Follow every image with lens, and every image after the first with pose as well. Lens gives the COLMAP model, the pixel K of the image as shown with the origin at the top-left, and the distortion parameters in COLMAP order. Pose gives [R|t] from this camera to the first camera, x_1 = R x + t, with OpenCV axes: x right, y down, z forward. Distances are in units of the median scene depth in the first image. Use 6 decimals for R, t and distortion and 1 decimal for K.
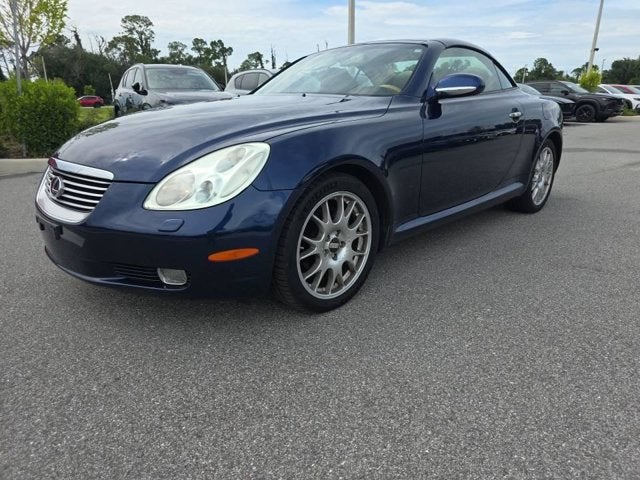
lens RADIAL K [[433.3, 0, 321.6], [0, 433.3, 239.6], [0, 0, 1]] dist [0.050900, -0.047733]
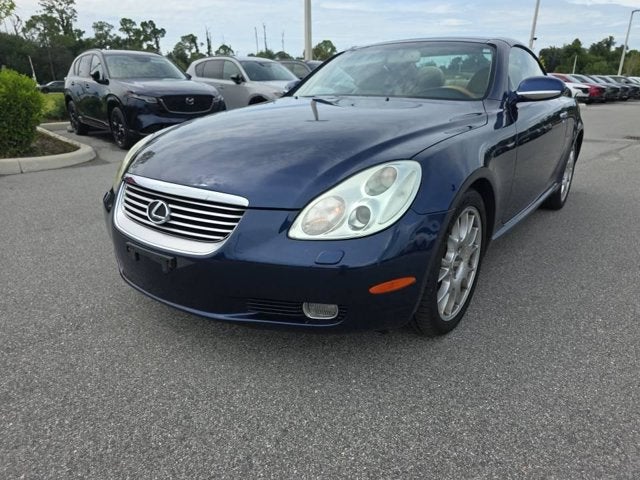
lens RADIAL K [[433.3, 0, 316.2], [0, 433.3, 245.9], [0, 0, 1]] dist [0.050900, -0.047733]
pose [[0.992696, -0.039450, 0.114014, -0.312191], [0.034590, 0.998420, 0.044288, -0.063546], [-0.115581, -0.040020, 0.992491, 0.073814]]
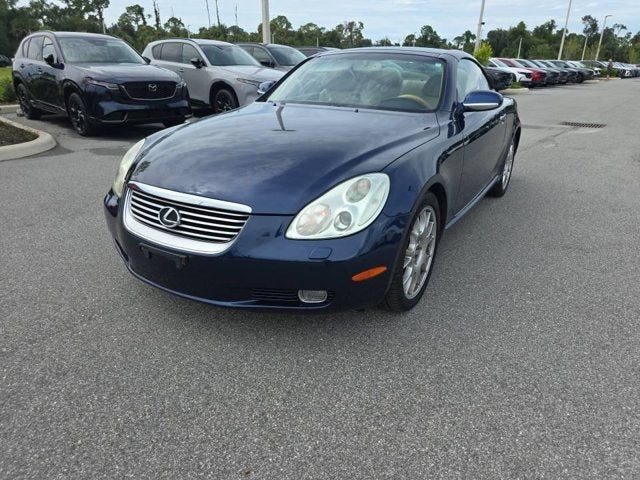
lens RADIAL K [[433.3, 0, 324.4], [0, 433.3, 239.0], [0, 0, 1]] dist [0.050900, -0.047733]
pose [[0.972924, -0.068973, 0.220594, -0.381733], [0.052233, 0.995357, 0.080848, -0.105611], [-0.225146, -0.067137, 0.972009, -0.061138]]
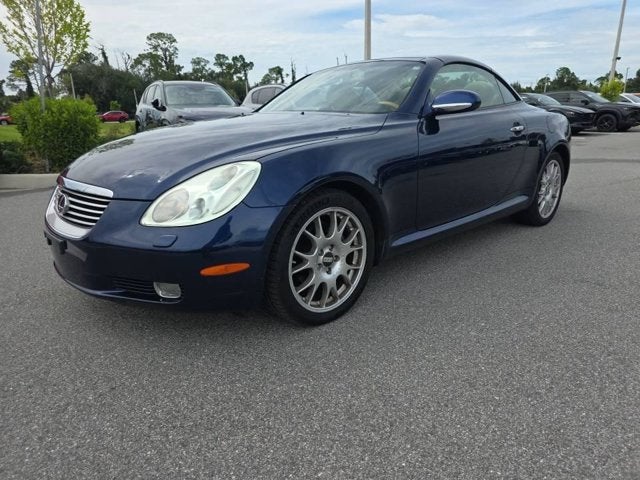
lens RADIAL K [[433.3, 0, 323.3], [0, 433.3, 240.5], [0, 0, 1]] dist [0.050900, -0.047733]
pose [[0.999153, -0.000007, -0.041160, 0.049528], [-0.000954, 0.999727, -0.023328, -0.006453], [0.041149, 0.023347, 0.998880, -0.018385]]
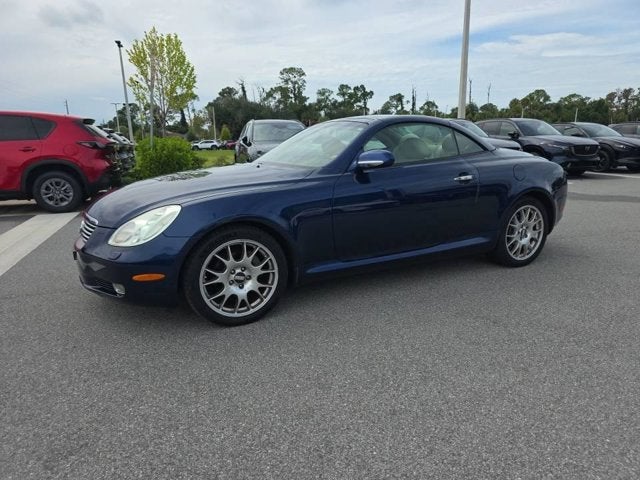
lens RADIAL K [[433.3, 0, 318.3], [0, 433.3, 244.0], [0, 0, 1]] dist [0.050900, -0.047733]
pose [[0.950642, 0.058350, -0.304755, 0.557157], [-0.080385, 0.994941, -0.060253, -0.025181], [0.299698, 0.081776, 0.950523, -0.199032]]
